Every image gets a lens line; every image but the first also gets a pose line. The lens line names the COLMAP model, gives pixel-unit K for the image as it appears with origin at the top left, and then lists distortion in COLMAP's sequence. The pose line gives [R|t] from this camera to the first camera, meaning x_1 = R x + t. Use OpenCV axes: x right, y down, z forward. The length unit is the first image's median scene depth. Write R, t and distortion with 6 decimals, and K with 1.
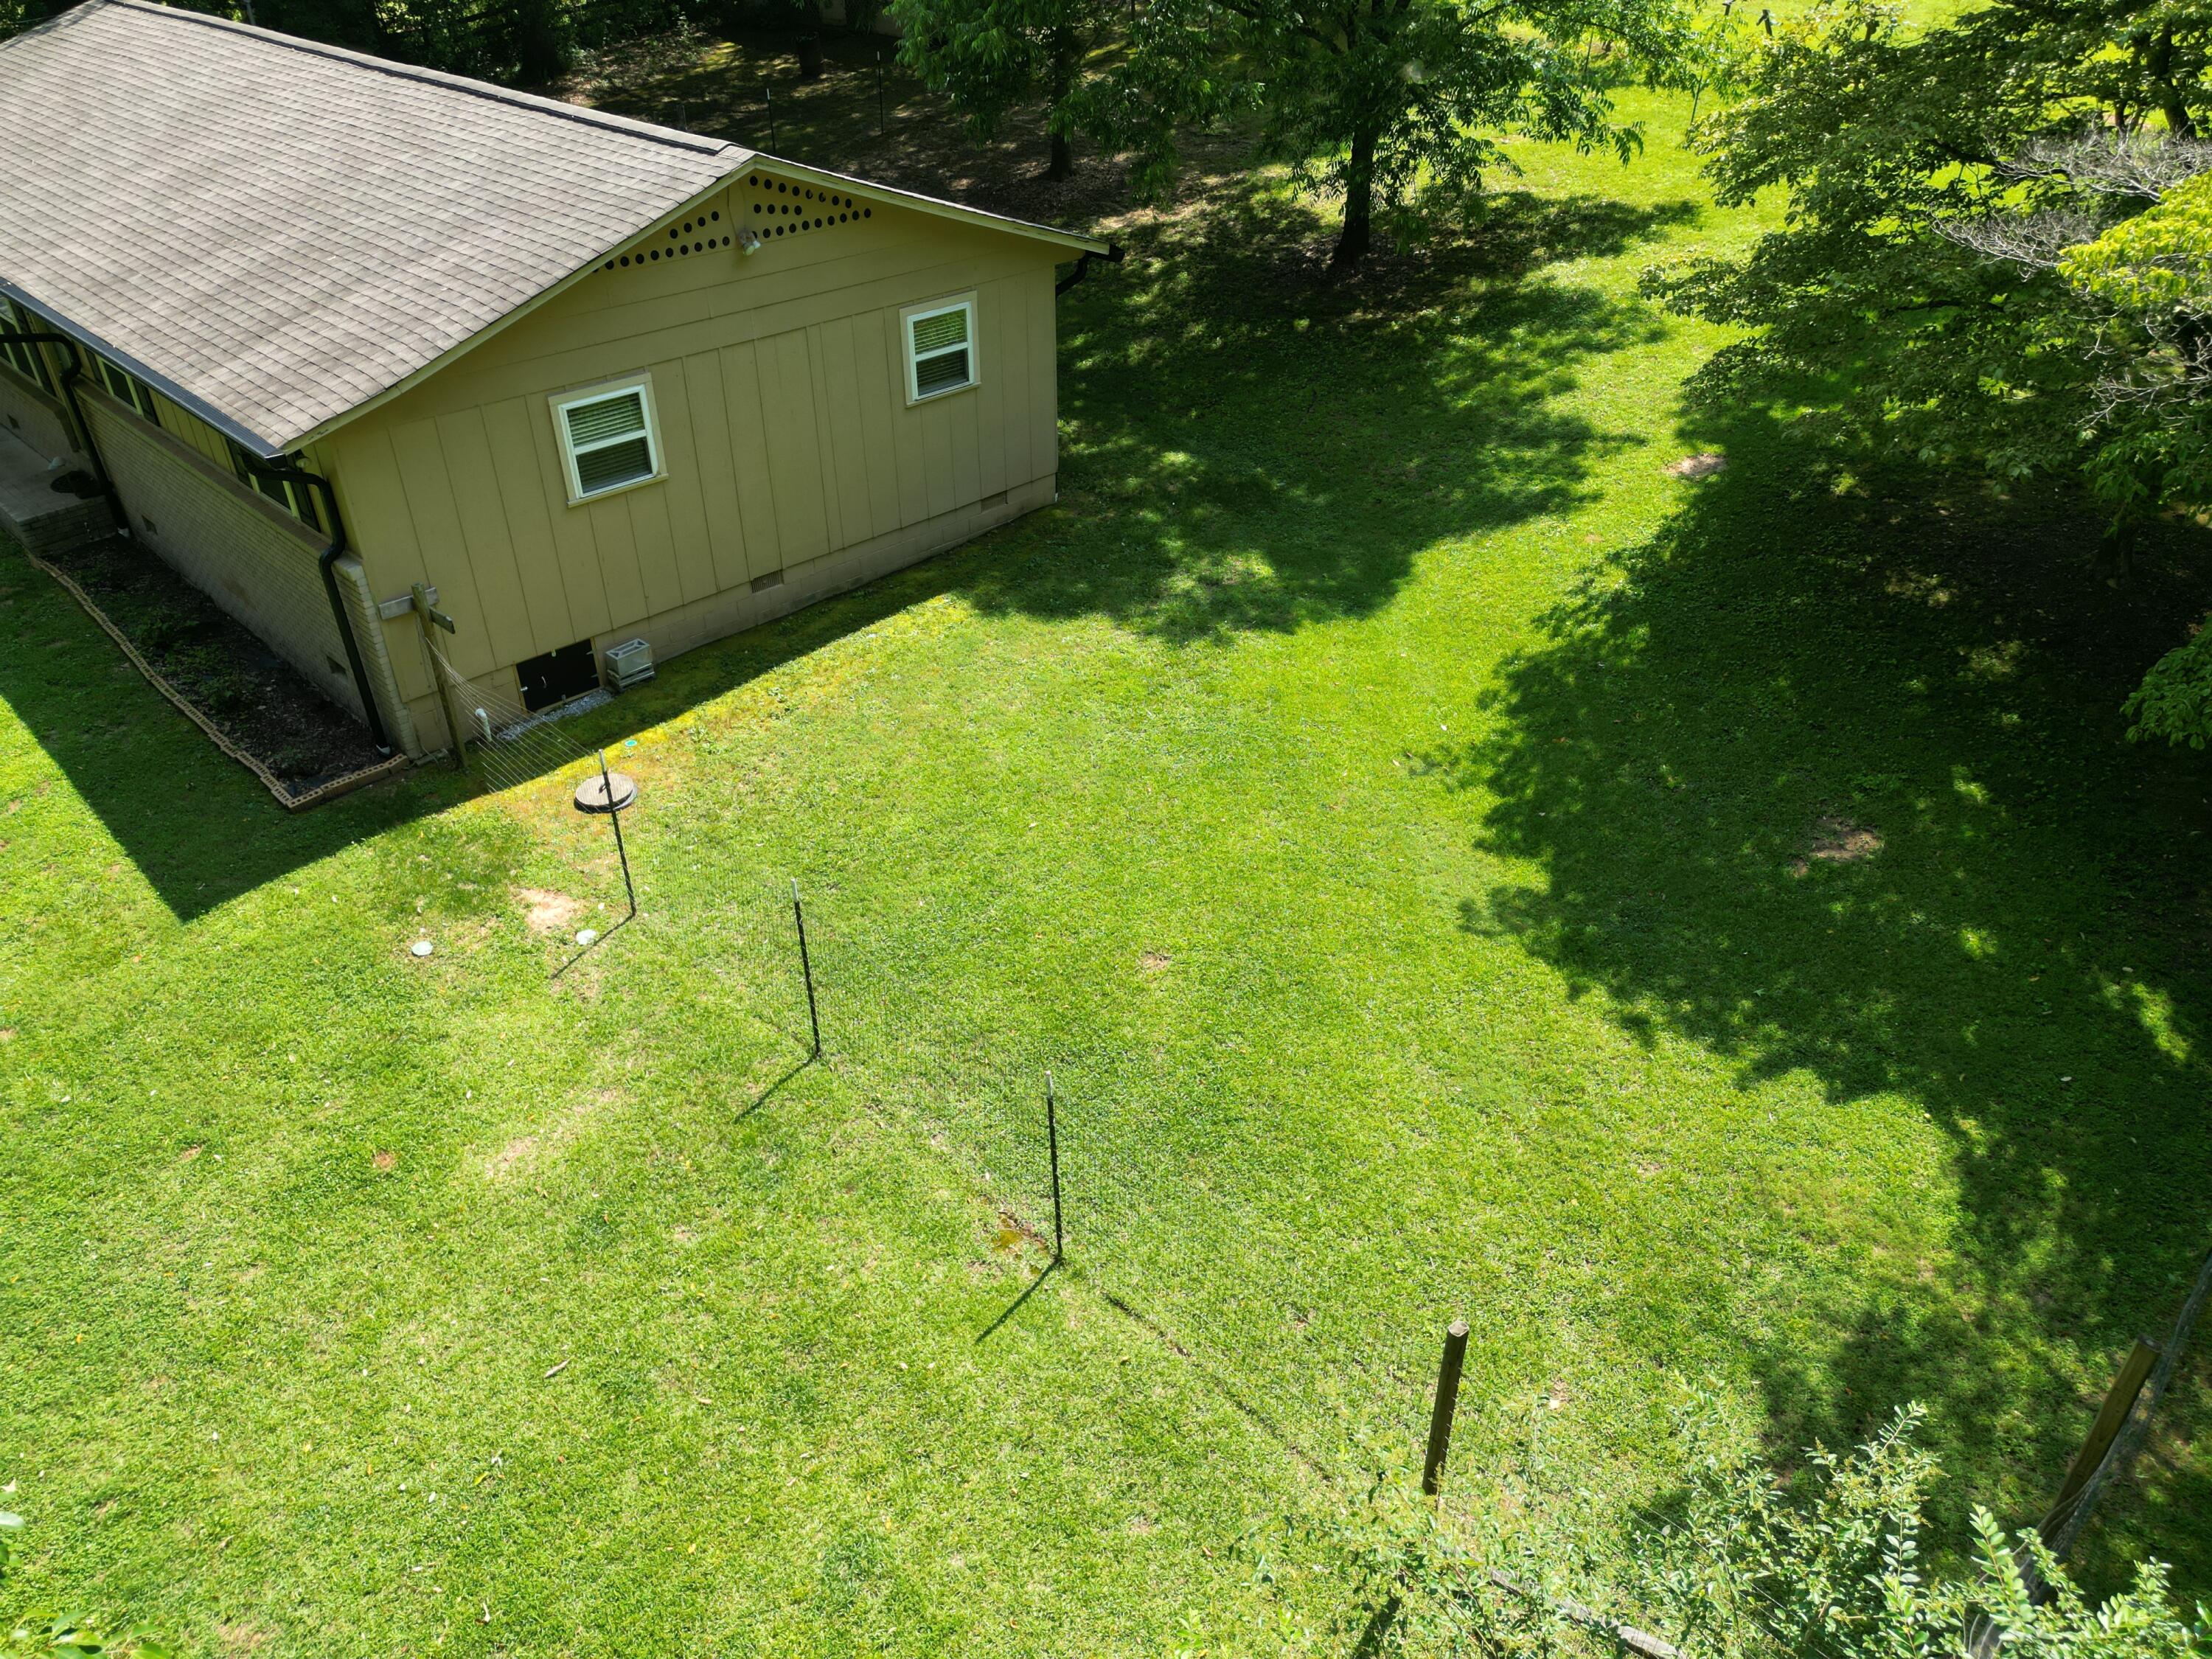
lens RADIAL K [[1531.1, 0, 1110.8], [0, 1531.1, 821.5], [0, 0, 1]] dist [0.035545, -0.036455]
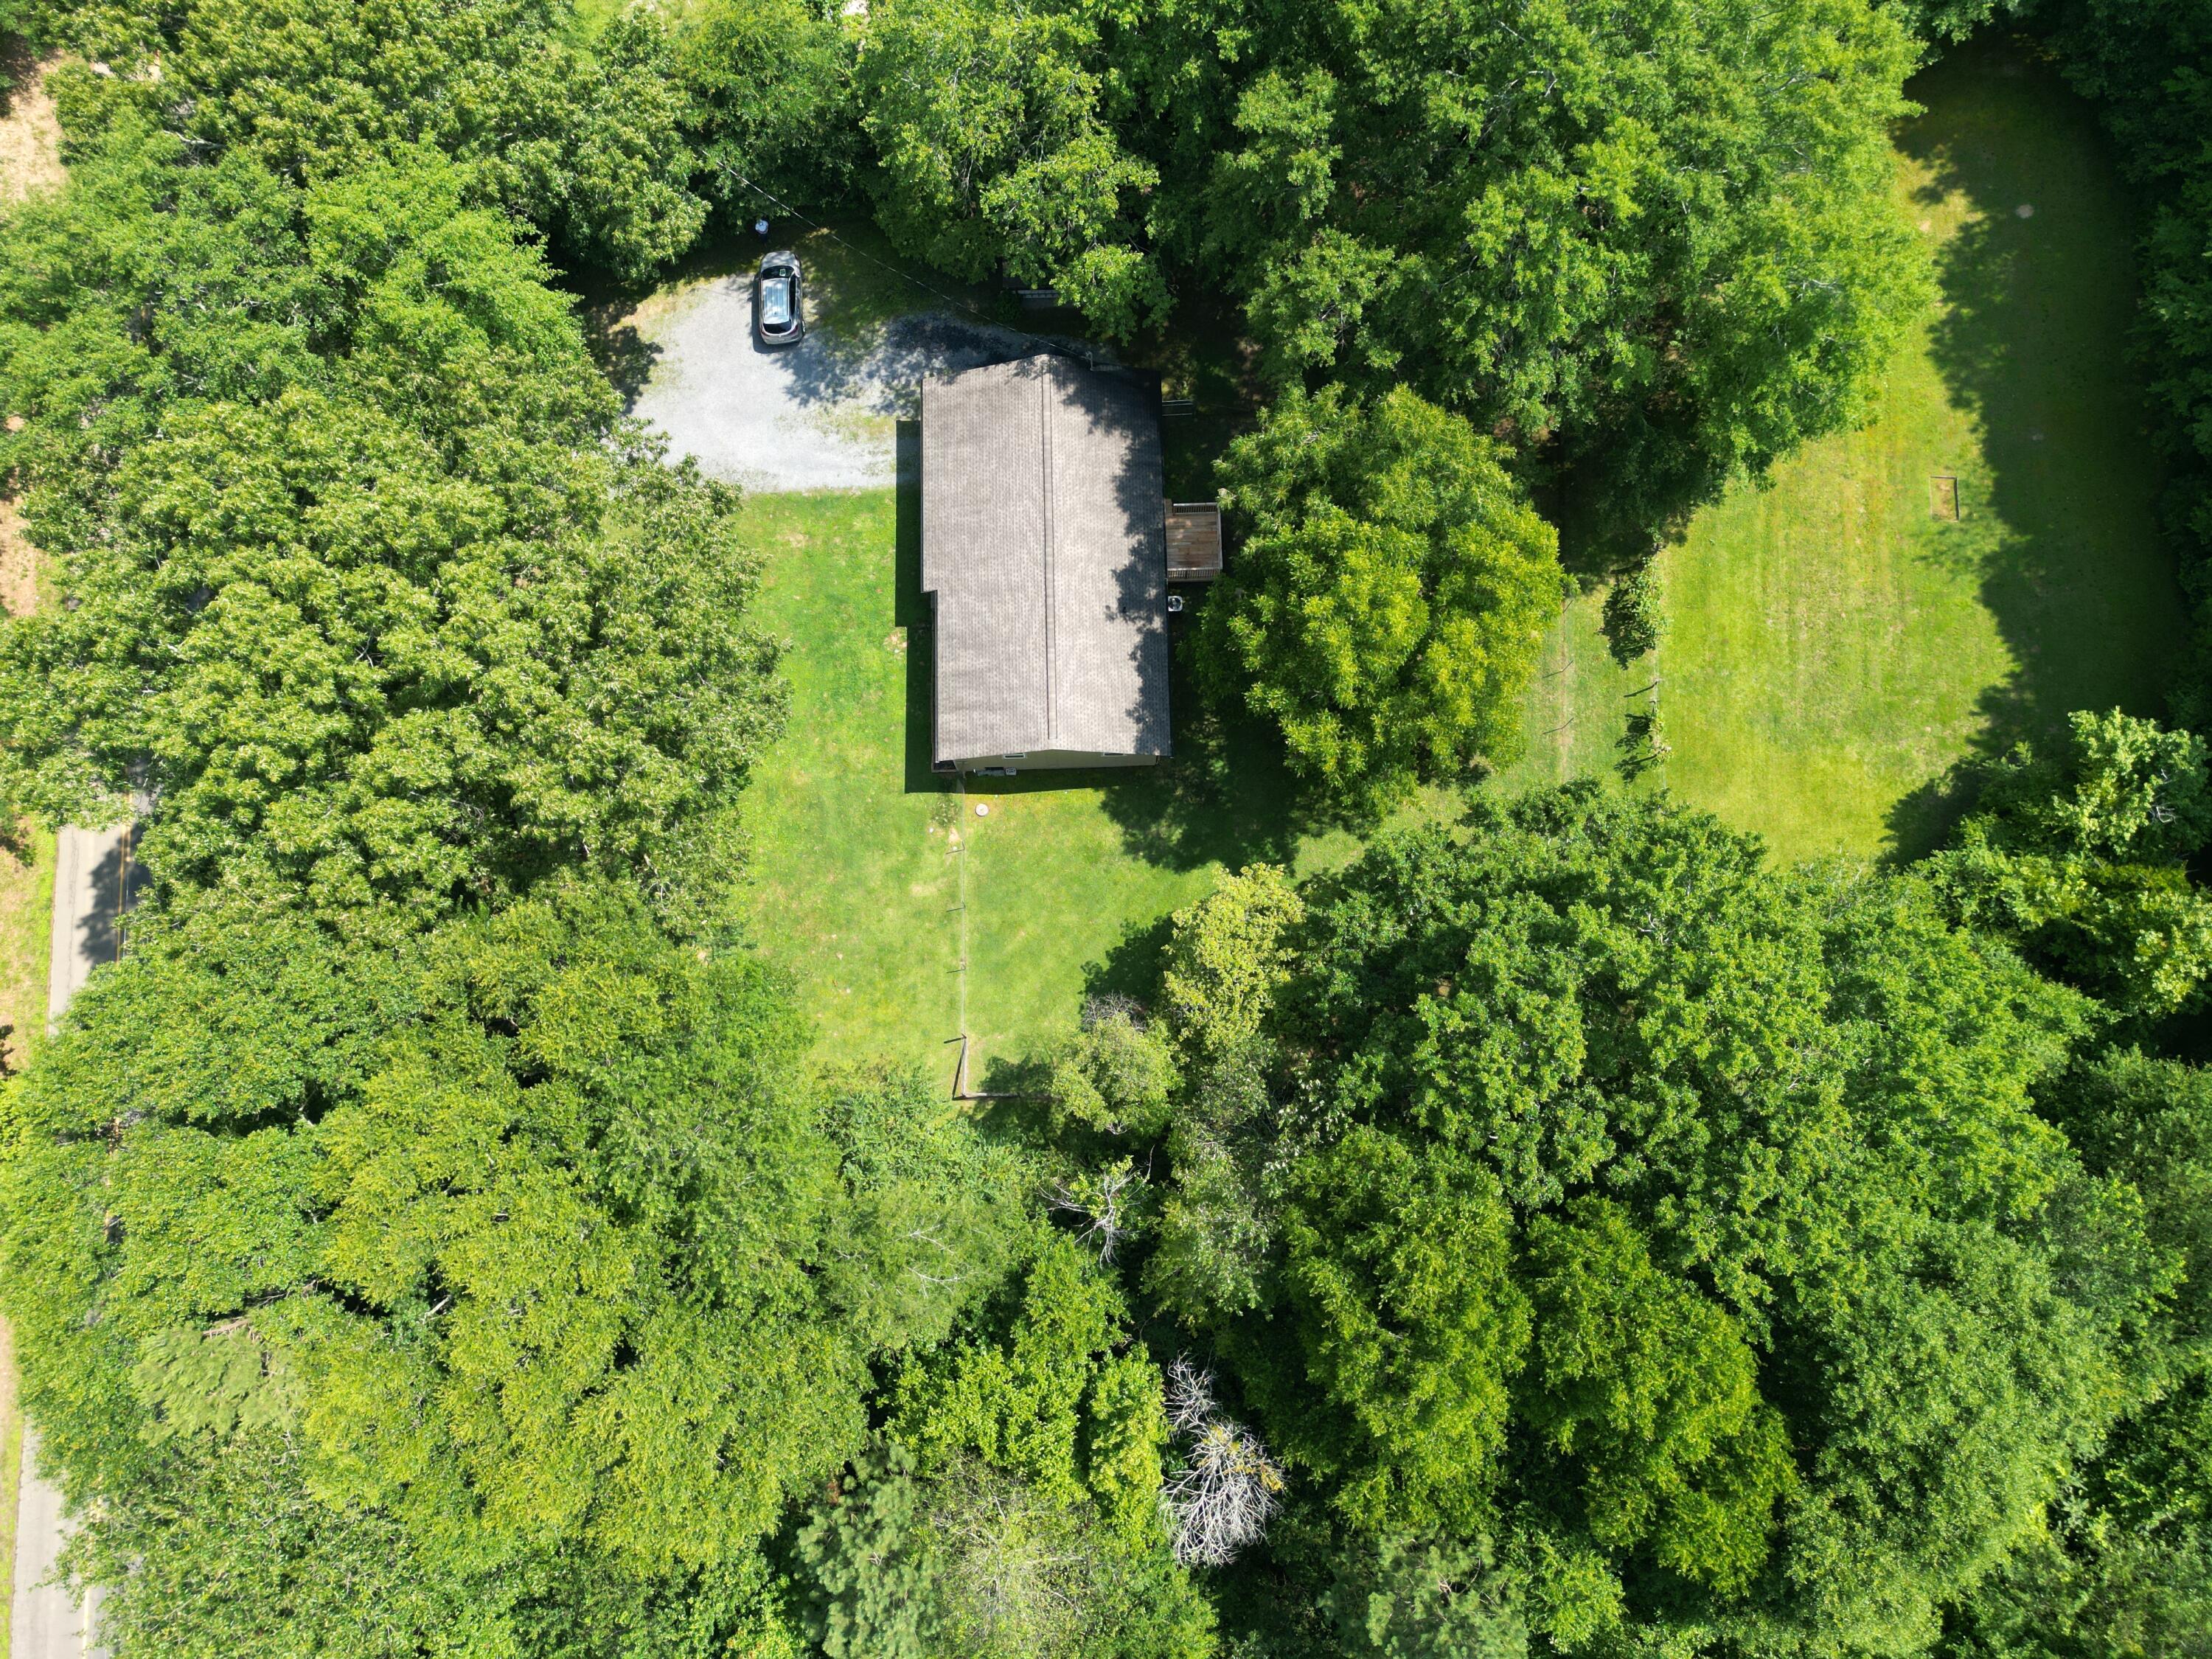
lens RADIAL K [[1531.1, 0, 1110.8], [0, 1531.1, 821.5], [0, 0, 1]] dist [0.035545, -0.036455]
pose [[0.719779, 0.670920, -0.178280, 0.697708], [-0.359774, 0.580151, 0.730745, -3.182562], [0.593701, -0.461834, 0.658960, -1.658952]]
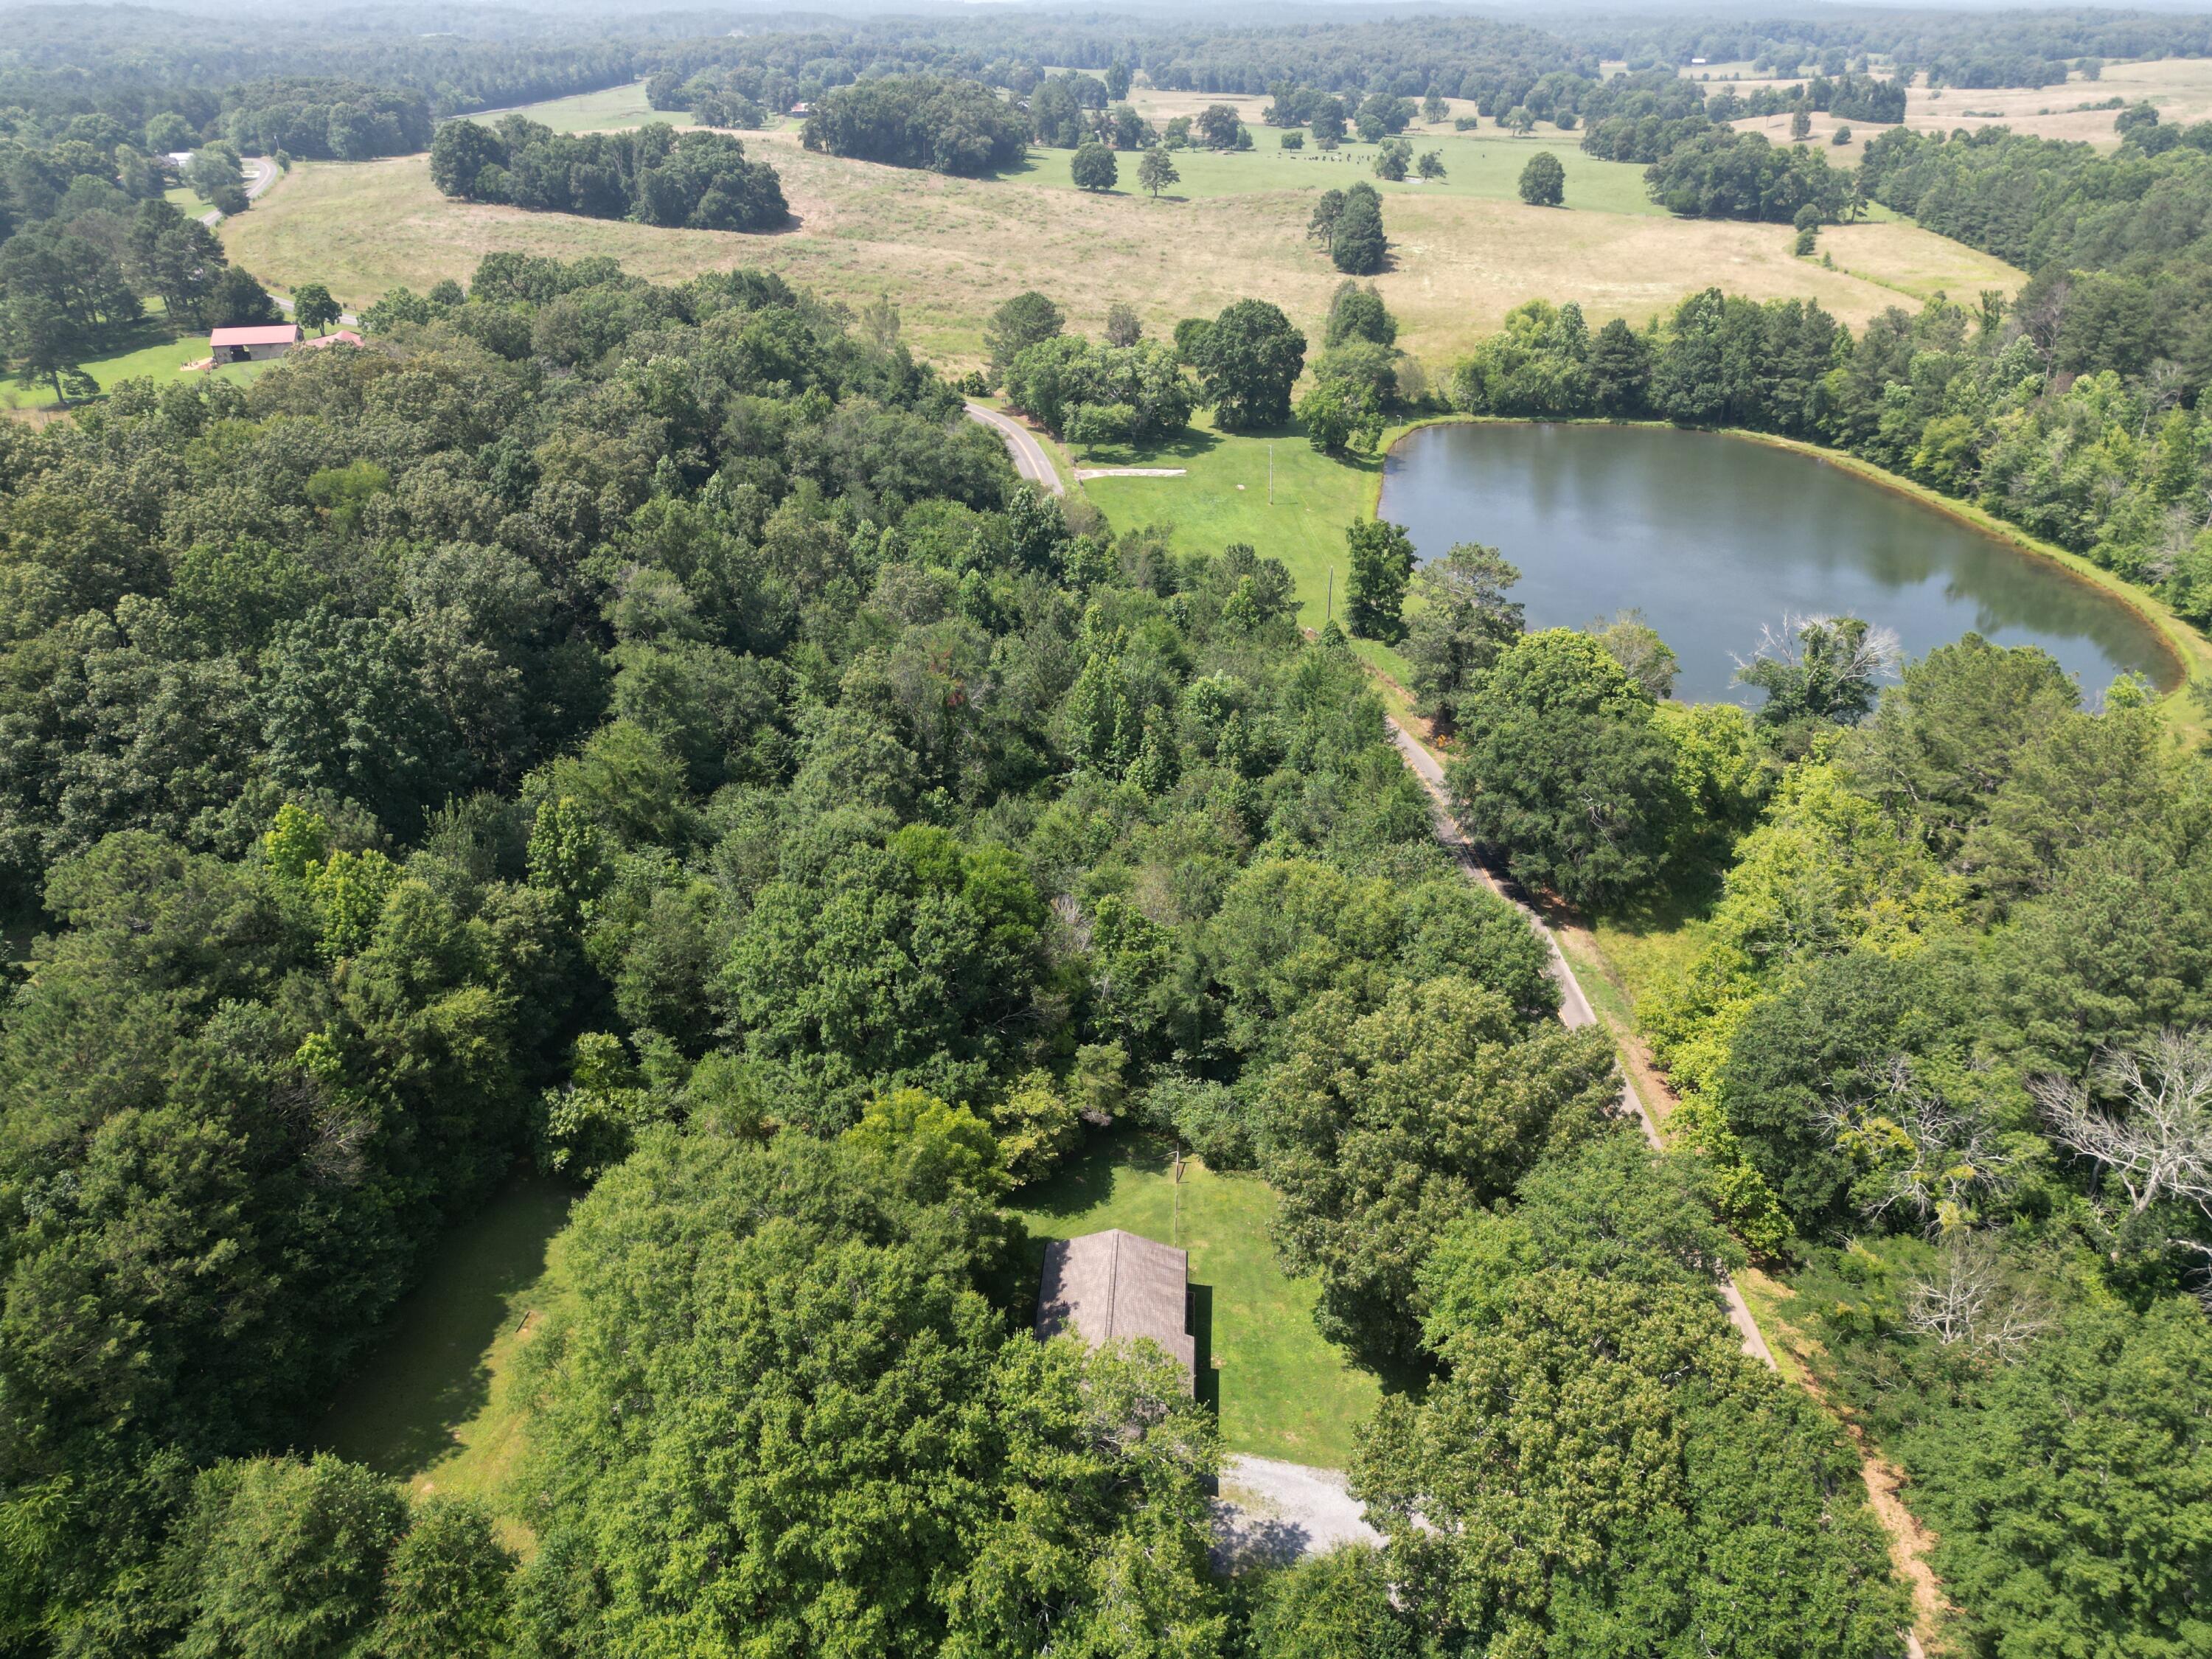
lens RADIAL K [[1504.6, 0, 1106.0], [0, 1504.6, 829.5], [0, 0, 1]] dist [-0.000047, 0.003306]
pose [[-0.658533, -0.356264, 0.662881, -3.889097], [0.408508, 0.570540, 0.712464, -6.036674], [-0.632025, 0.739973, -0.230183, 1.141582]]
